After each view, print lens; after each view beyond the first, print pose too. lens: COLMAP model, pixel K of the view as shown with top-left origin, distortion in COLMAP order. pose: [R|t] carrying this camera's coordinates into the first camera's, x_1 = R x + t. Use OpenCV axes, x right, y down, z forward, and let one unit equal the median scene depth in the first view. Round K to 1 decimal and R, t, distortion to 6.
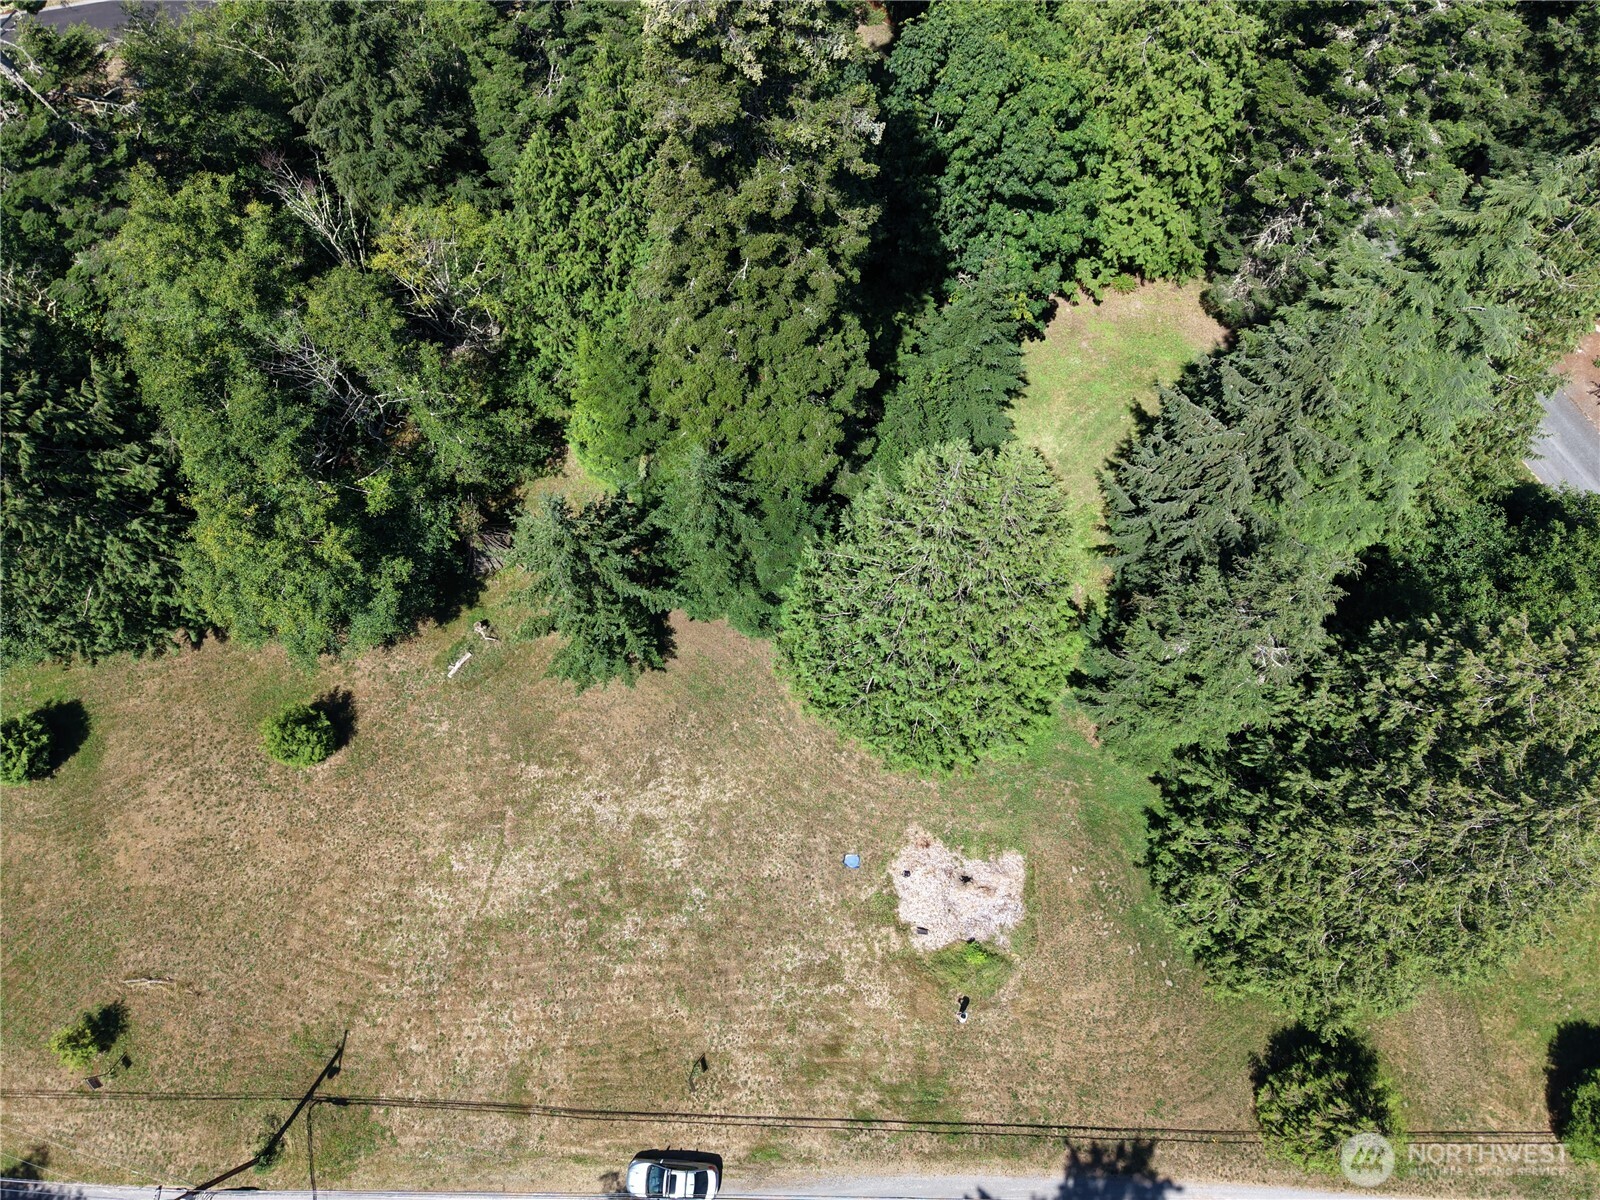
lens RADIAL K [[1068.6, 0, 797.4], [0, 1068.6, 597.0], [0, 0, 1]] dist [0.027029, -0.023910]
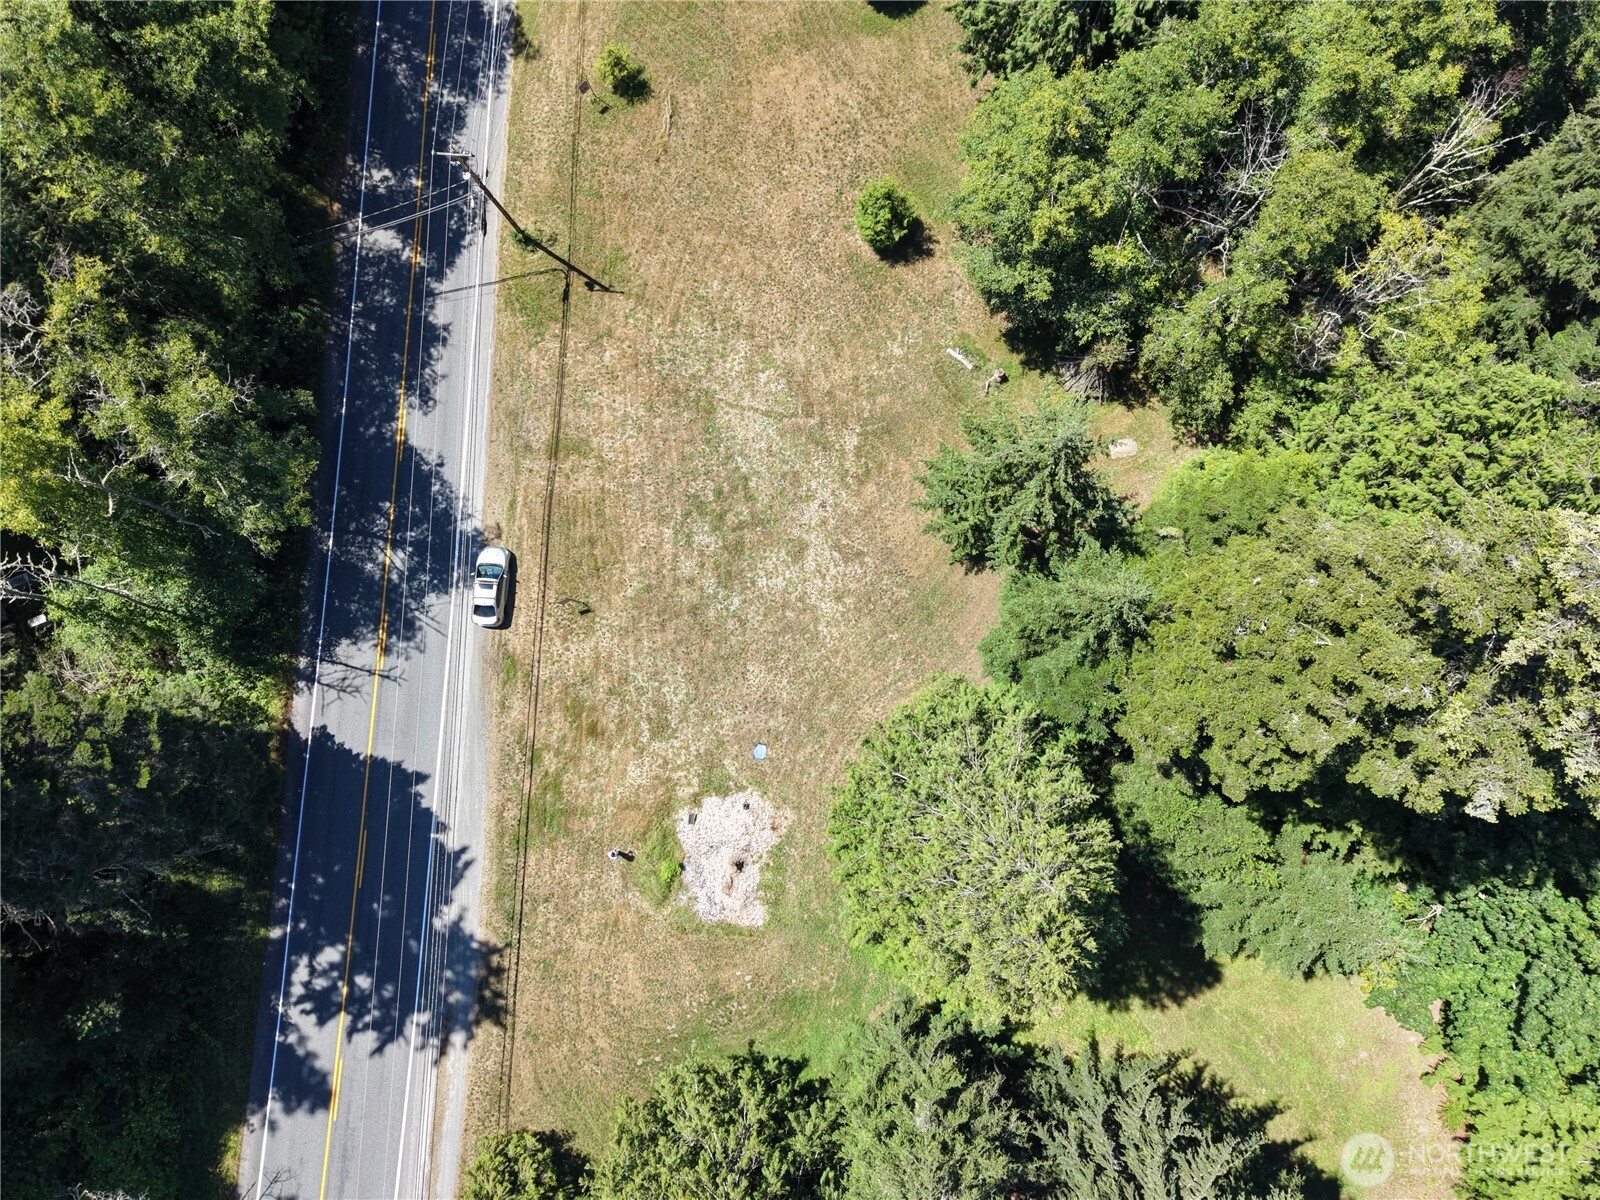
lens RADIAL K [[1068.6, 0, 796.4], [0, 1068.6, 597.4], [0, 0, 1]] dist [0.027029, -0.023910]
pose [[-0.011080, 0.995470, -0.094424, -0.000680], [-0.938891, 0.022132, 0.343503, -0.142731], [0.344037, 0.092460, 0.934393, 0.049694]]
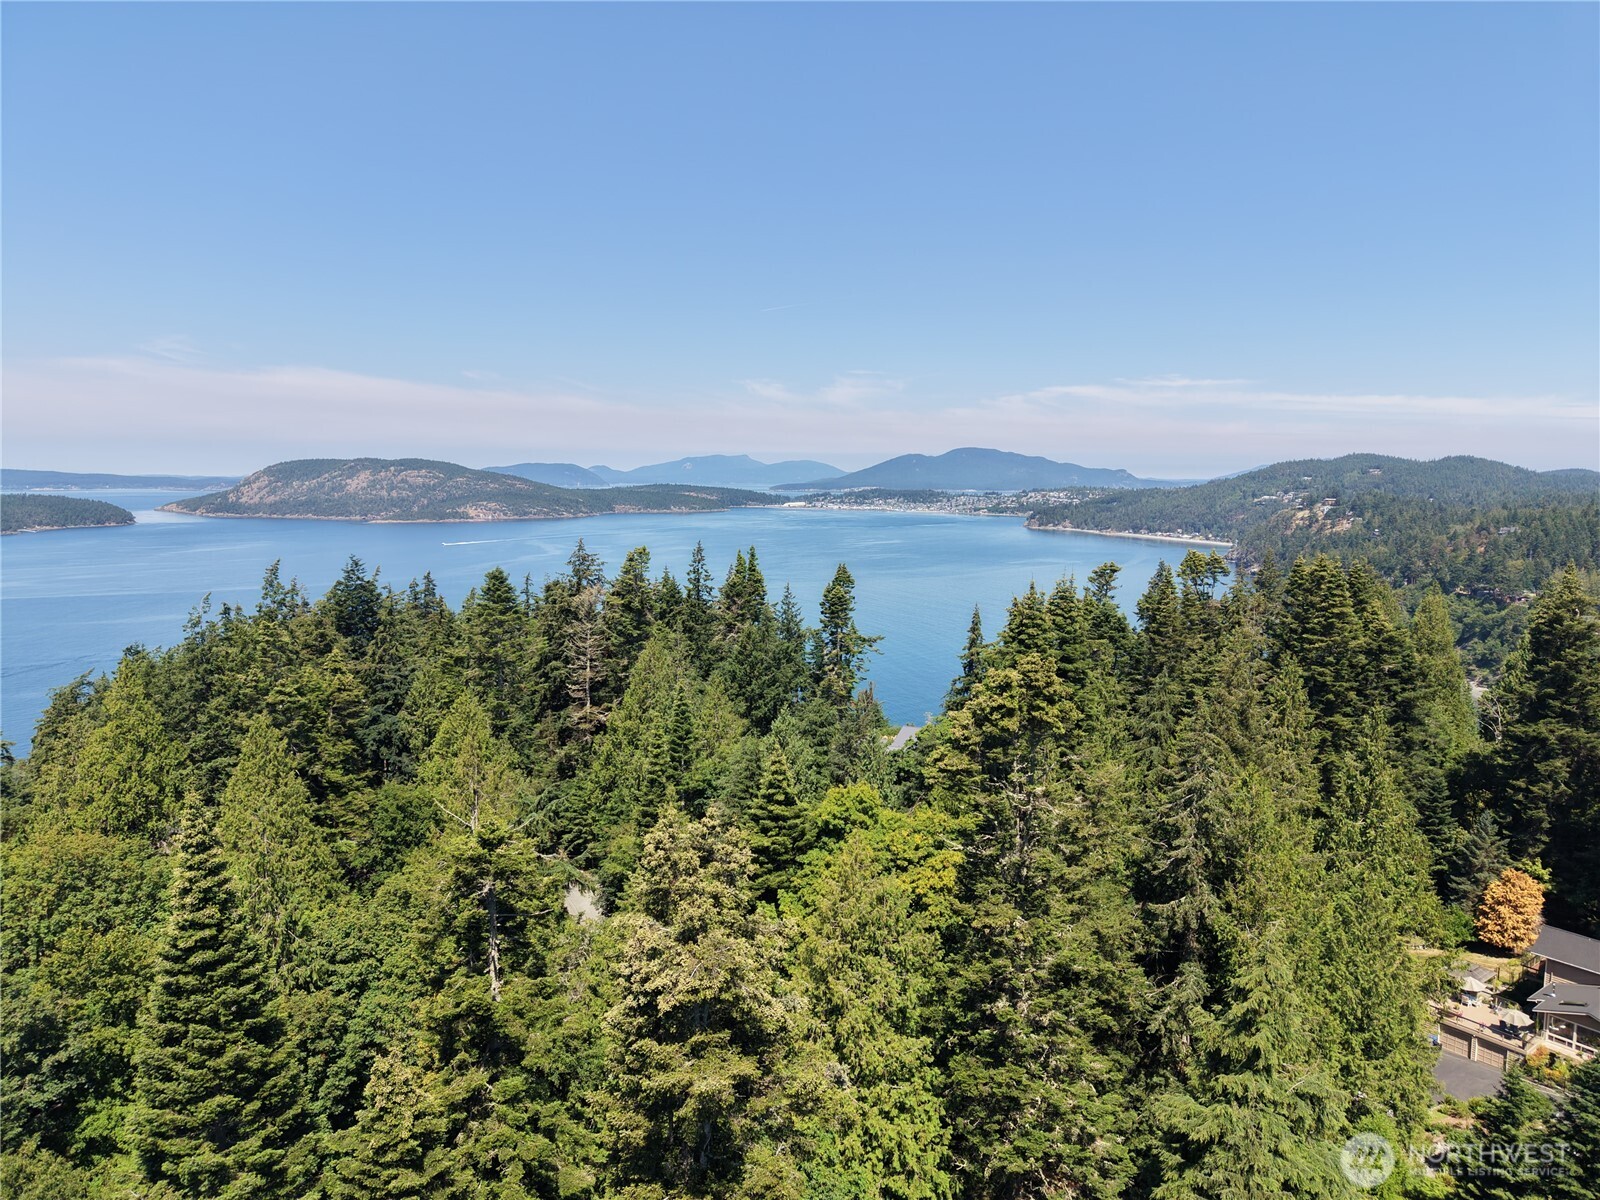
lens RADIAL K [[1068.6, 0, 799.6], [0, 1068.6, 595.5], [0, 0, 1]] dist [0.027029, -0.023910]
pose [[0.816702, -0.050565, 0.574840, -0.301792], [0.541770, 0.410200, -0.733635, 0.050160], [-0.198703, 0.910593, 0.362405, 0.148103]]
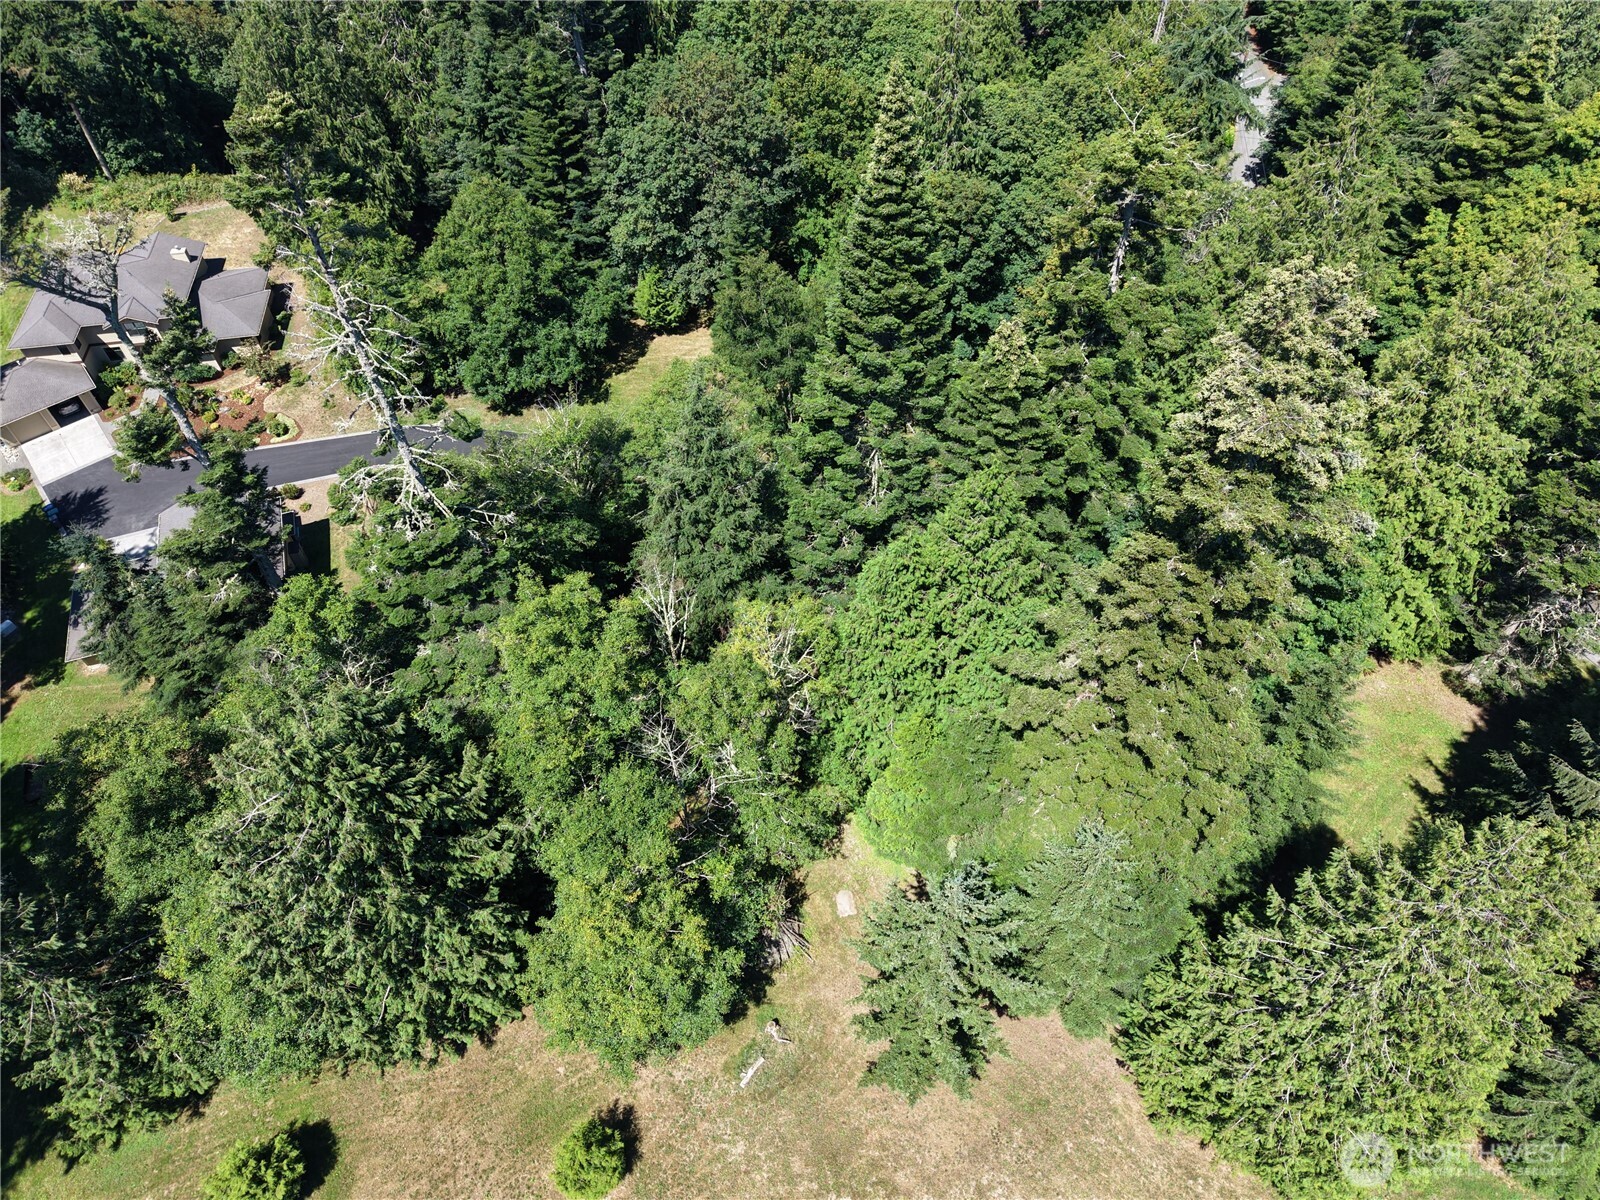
lens RADIAL K [[1068.6, 0, 797.3], [0, 1068.6, 599.9], [0, 0, 1]] dist [0.027029, -0.023910]
pose [[0.999960, -0.007869, 0.004231, -0.306214], [0.008844, 0.938906, -0.344061, 0.000672], [-0.001265, 0.344085, 0.938938, 0.005266]]
